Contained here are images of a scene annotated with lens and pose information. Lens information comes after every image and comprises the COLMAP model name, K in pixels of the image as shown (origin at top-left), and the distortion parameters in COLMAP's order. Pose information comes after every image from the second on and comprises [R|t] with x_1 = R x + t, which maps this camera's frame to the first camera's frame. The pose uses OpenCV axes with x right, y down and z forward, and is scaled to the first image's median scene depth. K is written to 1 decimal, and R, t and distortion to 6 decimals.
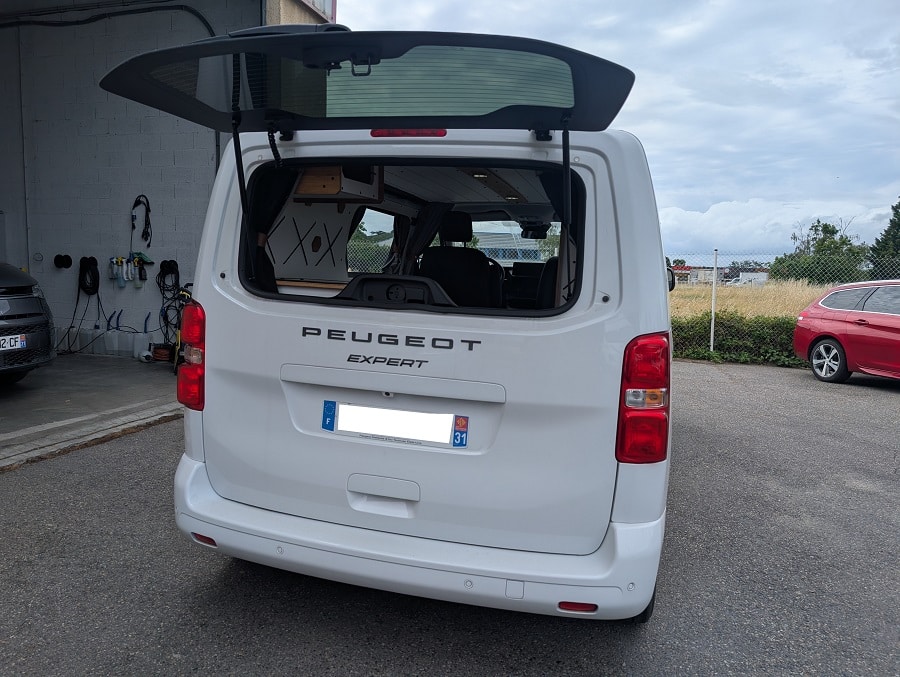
lens RADIAL K [[642.8, 0, 450.0], [0, 642.8, 338.5], [0, 0, 1]] dist [0.000145, -0.005759]
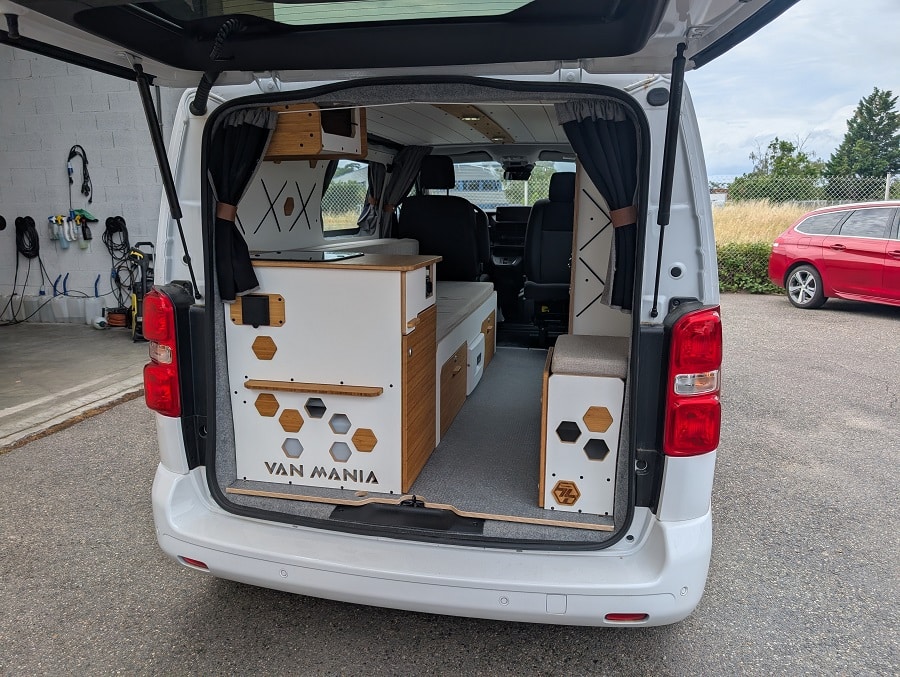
lens RADIAL K [[642.8, 0, 450.0], [0, 642.8, 338.5], [0, 0, 1]] dist [0.000145, -0.005759]
pose [[0.996912, -0.056544, 0.054491, -0.020156], [0.050675, 0.993323, 0.103643, -0.020379], [-0.059988, -0.100562, 0.993121, 0.043636]]
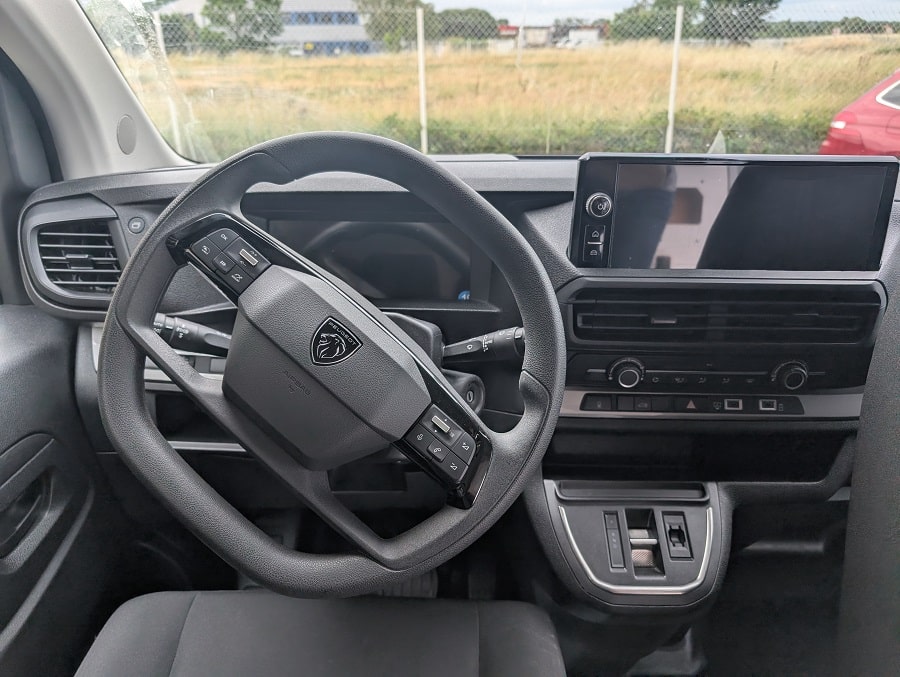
lens RADIAL K [[642.8, 0, 450.0], [0, 642.8, 338.5], [0, 0, 1]] dist [0.000145, -0.005759]
pose [[0.963140, -0.147585, 0.224899, 0.031323], [0.065984, 0.940132, 0.334361, -0.087061], [-0.260782, -0.307197, 0.915218, 0.609323]]
